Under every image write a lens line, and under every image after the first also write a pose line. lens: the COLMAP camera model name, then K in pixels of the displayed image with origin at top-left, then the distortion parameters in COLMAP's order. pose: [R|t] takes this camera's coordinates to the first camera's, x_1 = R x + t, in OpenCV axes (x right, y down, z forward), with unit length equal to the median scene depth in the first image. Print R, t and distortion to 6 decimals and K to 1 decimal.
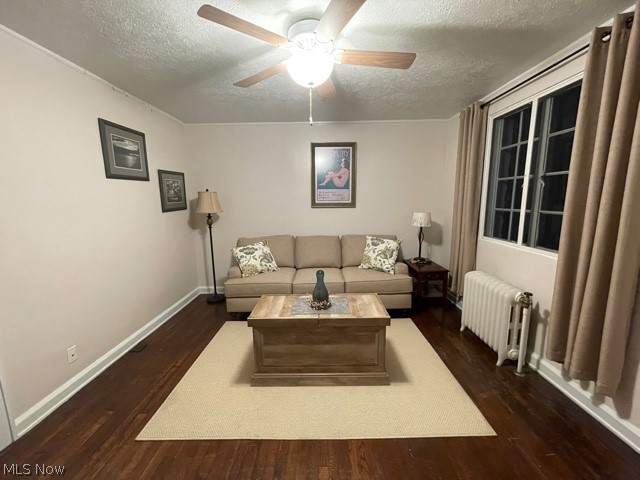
lens RADIAL K [[260.3, 0, 318.8], [0, 260.3, 238.3], [0, 0, 1]] dist [-0.002775, -0.000596]
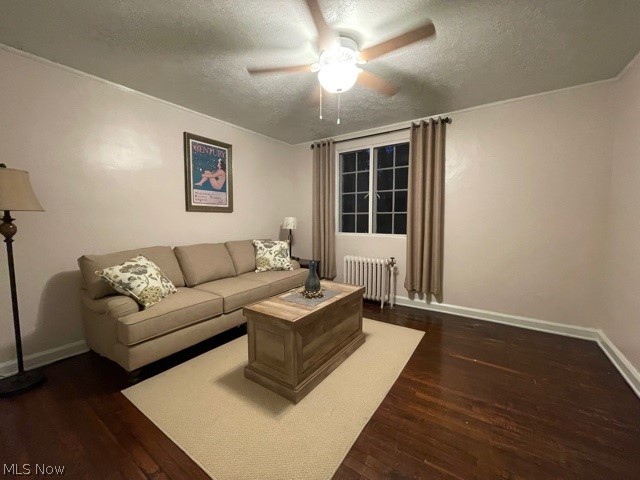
lens RADIAL K [[260.3, 0, 318.3], [0, 260.3, 240.2], [0, 0, 1]] dist [-0.002775, -0.000596]
pose [[0.564529, -0.052264, 0.823757, -0.548538], [0.119465, 0.992659, -0.018891, 0.043087], [-0.816722, 0.109074, 0.566628, 0.255659]]
